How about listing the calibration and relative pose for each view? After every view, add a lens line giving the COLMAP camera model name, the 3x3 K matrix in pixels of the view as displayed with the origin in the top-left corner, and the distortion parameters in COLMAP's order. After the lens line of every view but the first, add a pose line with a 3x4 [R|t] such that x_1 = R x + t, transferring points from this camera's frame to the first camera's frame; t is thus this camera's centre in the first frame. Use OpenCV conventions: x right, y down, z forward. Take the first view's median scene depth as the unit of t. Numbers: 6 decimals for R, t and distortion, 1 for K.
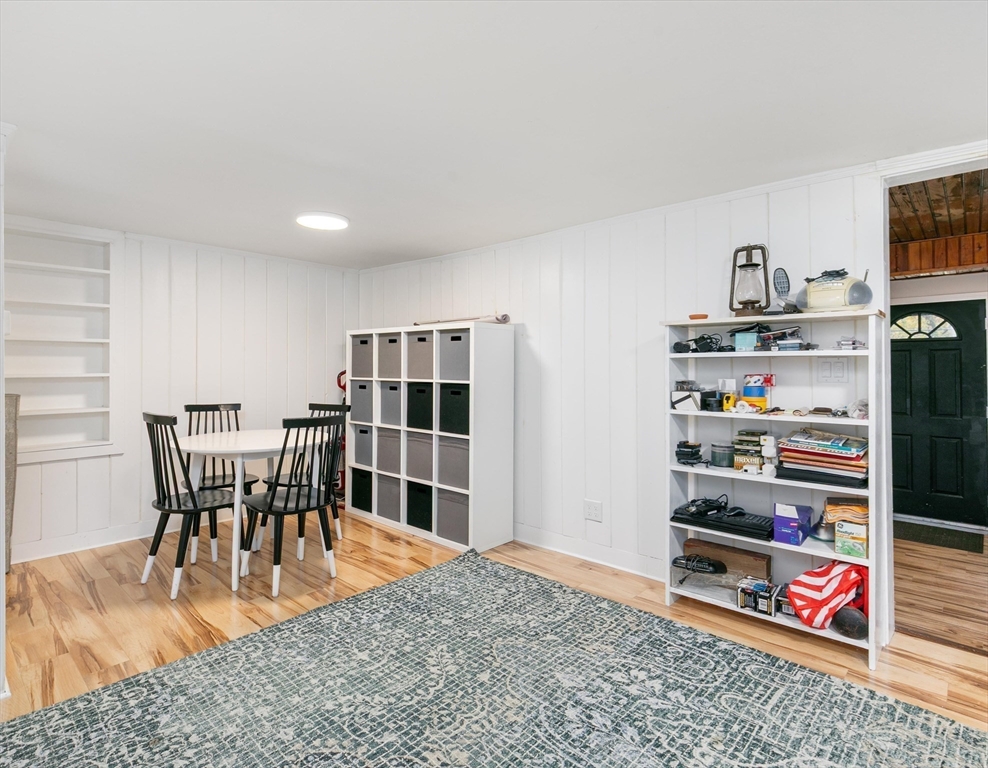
lens RADIAL K [[532.0, 0, 489.5], [0, 532.0, 356.6], [0, 0, 1]] dist [0.006621, -0.000583]
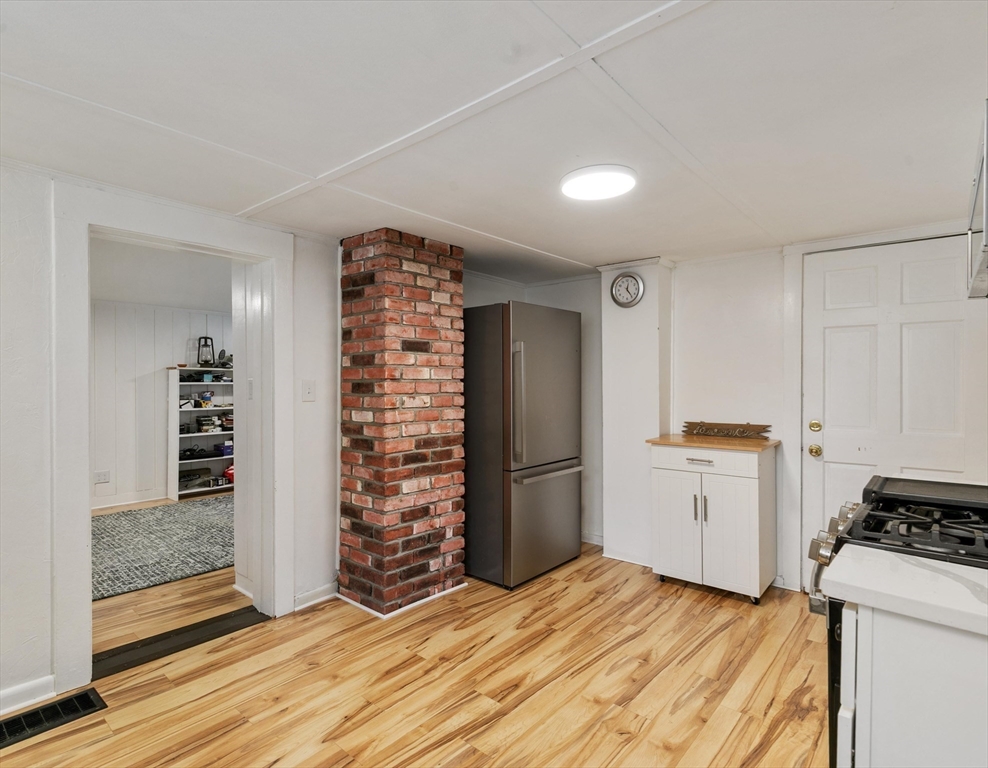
lens RADIAL K [[522.7, 0, 474.6], [0, 522.7, 383.2], [0, 0, 1]] dist [0.005392, 0.000149]
pose [[-0.006955, 0.003719, 0.999969, -1.852662], [-0.012923, 0.999909, -0.003808, -0.010627], [-0.999892, -0.012949, -0.006906, -0.172479]]
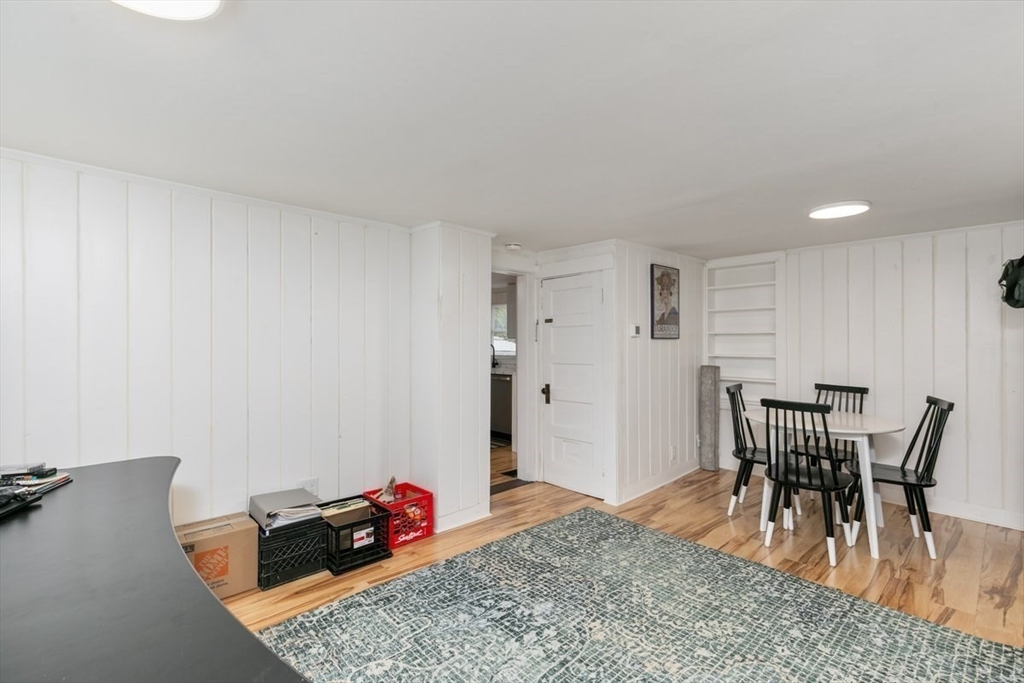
lens RADIAL K [[460.4, 0, 490.6], [0, 460.4, 342.8], [0, 0, 1]] dist [0.000717, 0.000066]
pose [[-0.103271, 0.004883, -0.994641, 0.753792], [0.017391, 0.999844, 0.003103, -0.023911], [0.994501, -0.016977, -0.103340, 0.541542]]
